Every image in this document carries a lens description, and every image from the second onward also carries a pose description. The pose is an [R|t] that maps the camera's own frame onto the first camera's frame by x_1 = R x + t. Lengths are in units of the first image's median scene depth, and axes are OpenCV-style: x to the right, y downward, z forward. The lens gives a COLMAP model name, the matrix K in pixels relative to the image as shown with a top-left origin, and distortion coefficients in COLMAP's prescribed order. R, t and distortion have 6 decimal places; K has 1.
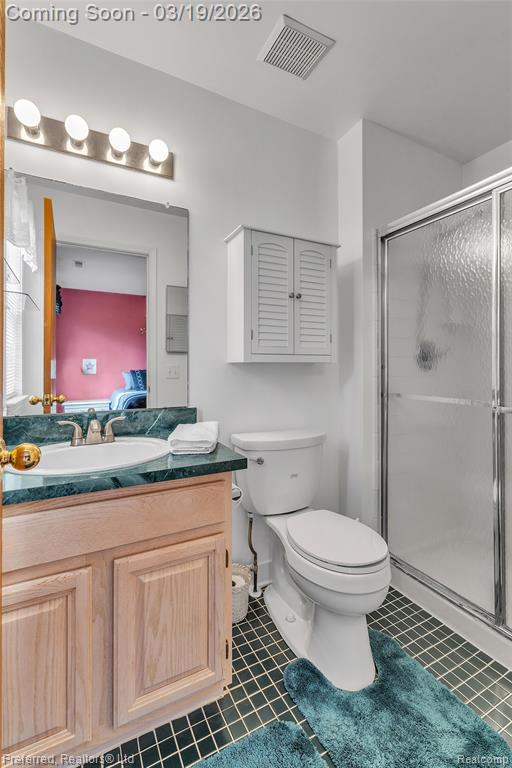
lens RADIAL K [[351.3, 0, 255.0], [0, 351.3, 381.6], [0, 0, 1]] dist [0.000930, 0.000635]
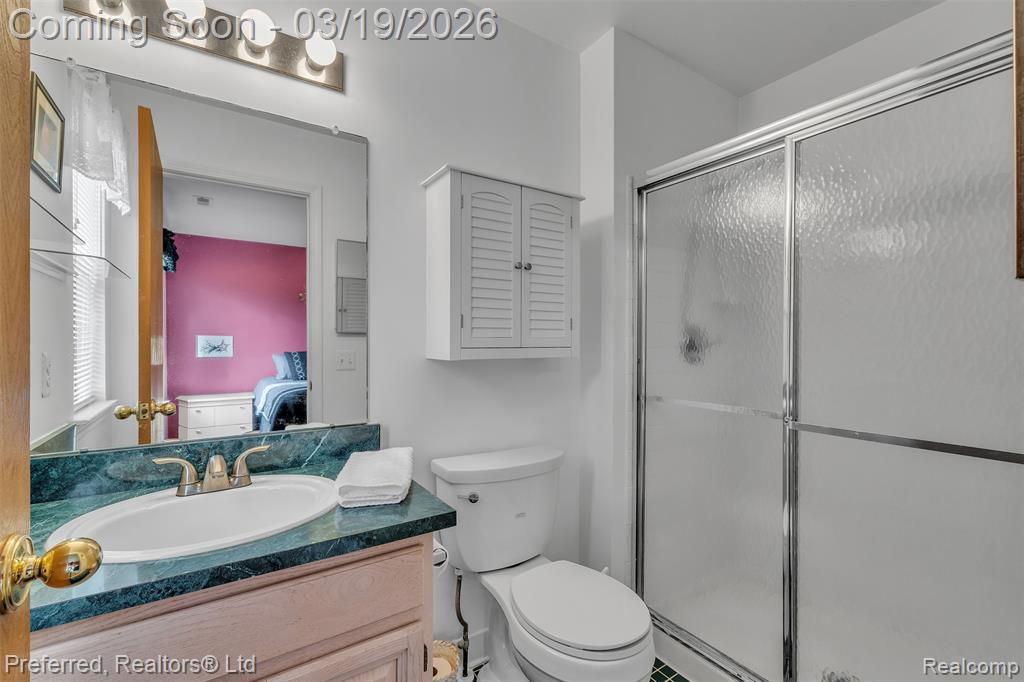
lens RADIAL K [[446.1, 0, 514.0], [0, 446.1, 340.2], [0, 0, 1]] dist [0.002315, 0.000087]
pose [[0.992594, -0.000288, 0.121480, -0.012970], [0.001629, 0.999939, -0.010941, -0.081974], [-0.121469, 0.011058, 0.992534, 0.105016]]
